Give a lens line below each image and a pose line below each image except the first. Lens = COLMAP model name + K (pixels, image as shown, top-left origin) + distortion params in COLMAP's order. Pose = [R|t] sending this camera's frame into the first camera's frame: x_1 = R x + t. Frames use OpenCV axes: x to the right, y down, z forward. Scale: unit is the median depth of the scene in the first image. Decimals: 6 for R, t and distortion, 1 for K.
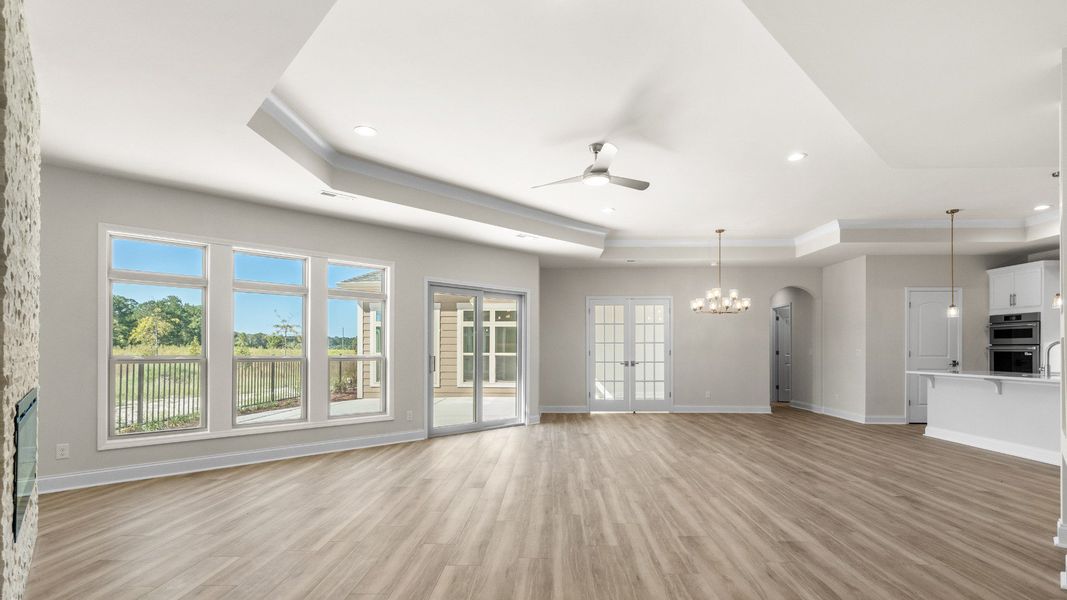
lens RADIAL K [[487.8, 0, 533.9], [0, 487.8, 345.3], [0, 0, 1]] dist [-0.000319, -0.000063]
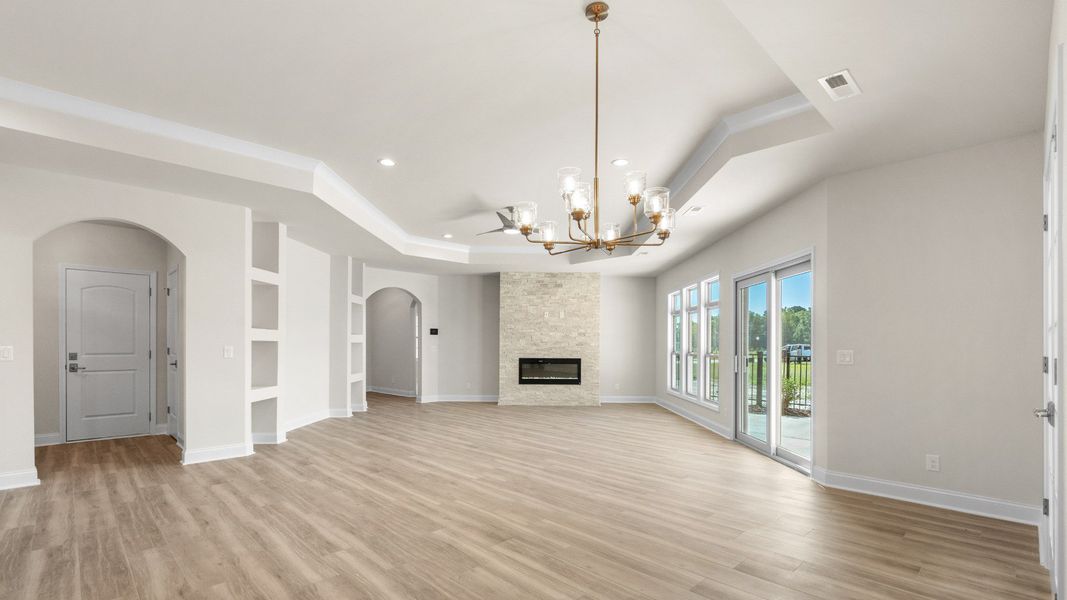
lens RADIAL K [[487.8, 0, 533.9], [0, 487.8, 345.3], [0, 0, 1]] dist [-0.000319, -0.000063]
pose [[-0.696196, -0.004421, -0.717839, 0.773071], [0.001907, 0.999966, -0.008008, 0.007953], [0.717850, -0.006944, -0.696163, 1.414699]]
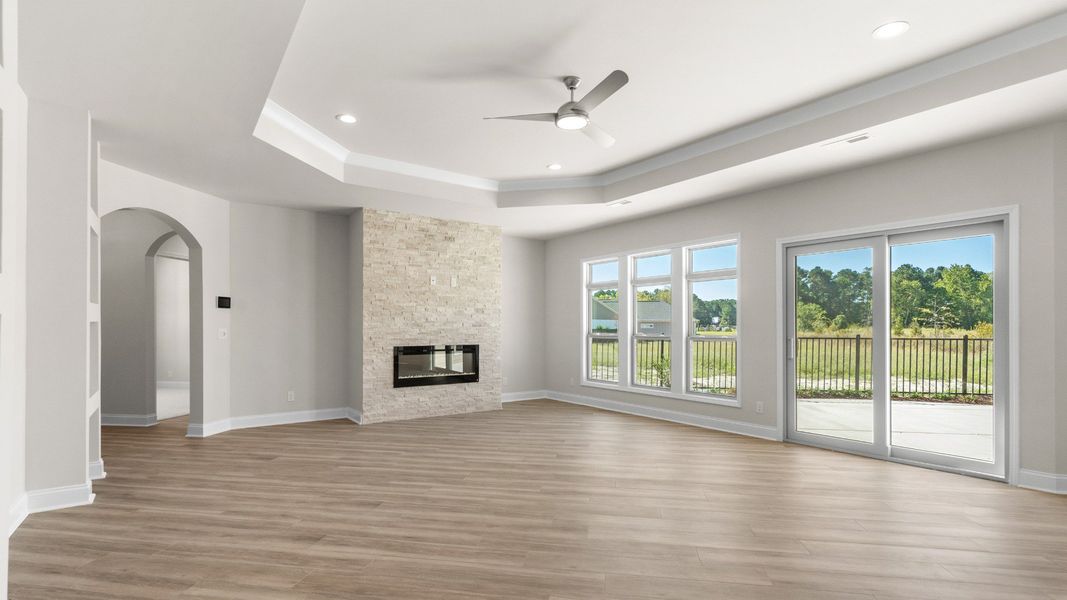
lens RADIAL K [[508.2, 0, 535.5], [0, 508.2, 325.9], [0, 0, 1]] dist [0.000146, 0.000261]
pose [[-0.139783, -0.003273, -0.990177, 0.670925], [0.010736, 0.999931, -0.004821, 0.001770], [0.990124, -0.011304, -0.139738, 0.728224]]
